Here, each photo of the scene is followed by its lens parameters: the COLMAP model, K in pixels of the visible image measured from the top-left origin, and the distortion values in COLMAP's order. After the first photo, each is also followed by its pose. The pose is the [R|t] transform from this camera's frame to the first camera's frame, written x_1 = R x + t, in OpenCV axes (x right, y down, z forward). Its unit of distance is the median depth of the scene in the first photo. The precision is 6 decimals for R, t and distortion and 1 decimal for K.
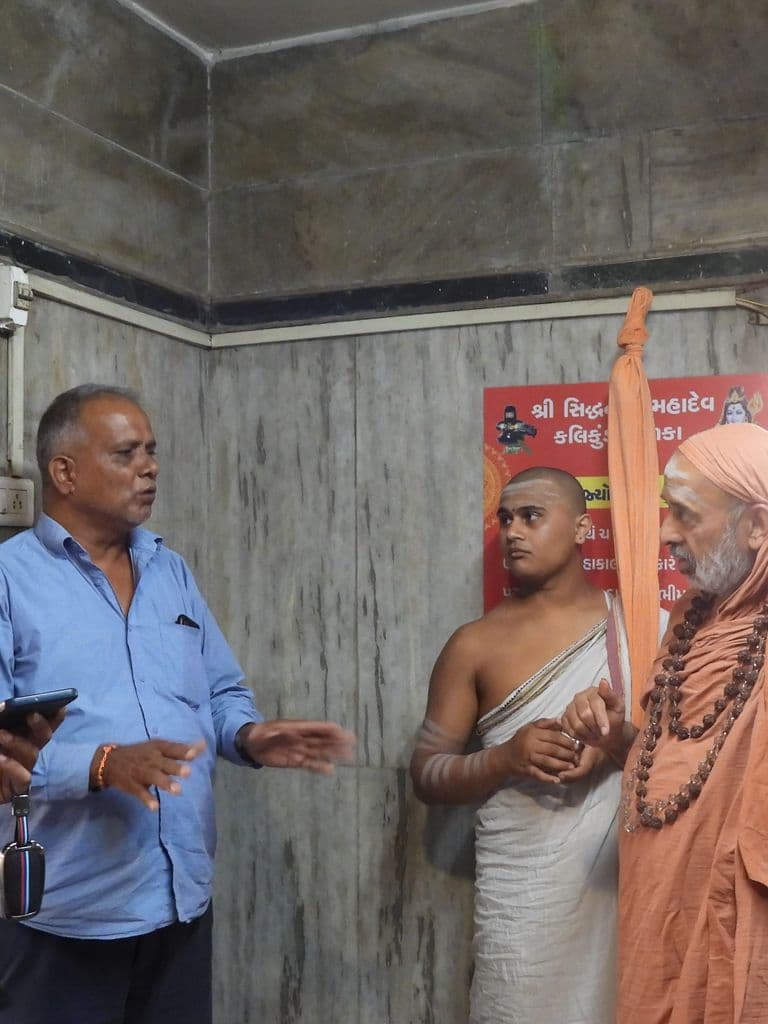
lens RADIAL K [[1301.8, 0, 384.0], [0, 1301.8, 511.2], [0, 0, 1]] dist [-0.019625, 0.000000]
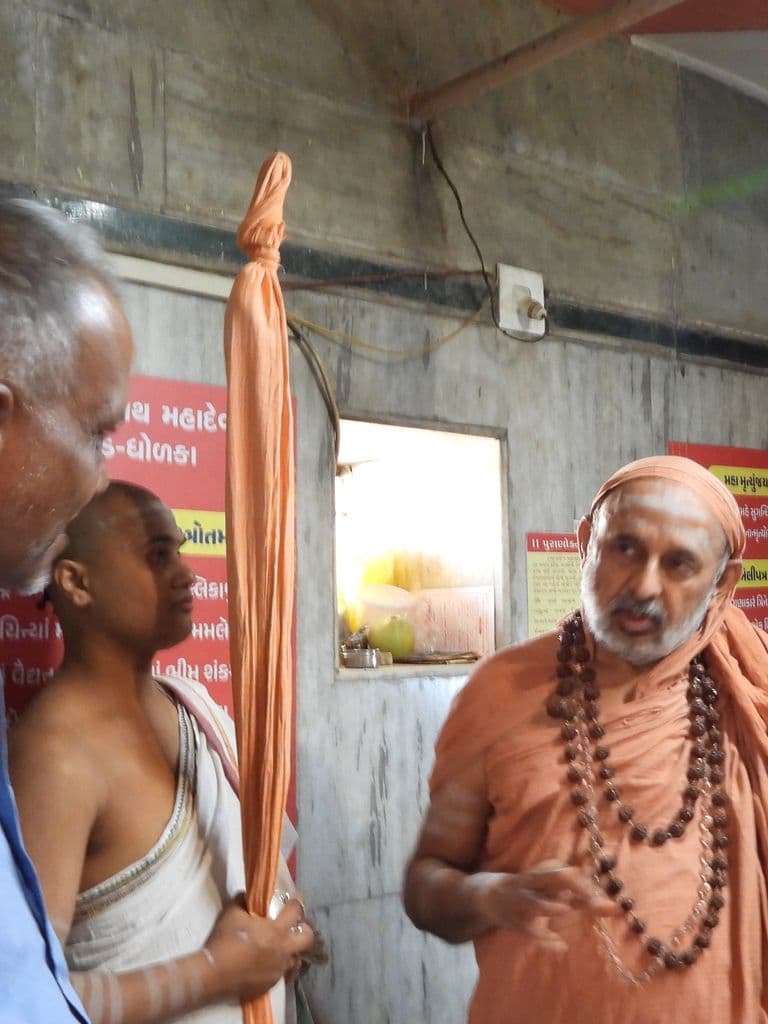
lens RADIAL K [[1301.8, 0, 384.2], [0, 1301.8, 515.3], [0, 0, 1]] dist [-0.019625, 0.000000]
pose [[0.433404, 0.080339, 0.897611, -0.390911], [-0.021782, 0.996661, -0.078686, 0.030589], [-0.900936, 0.014551, 0.433707, 0.568919]]
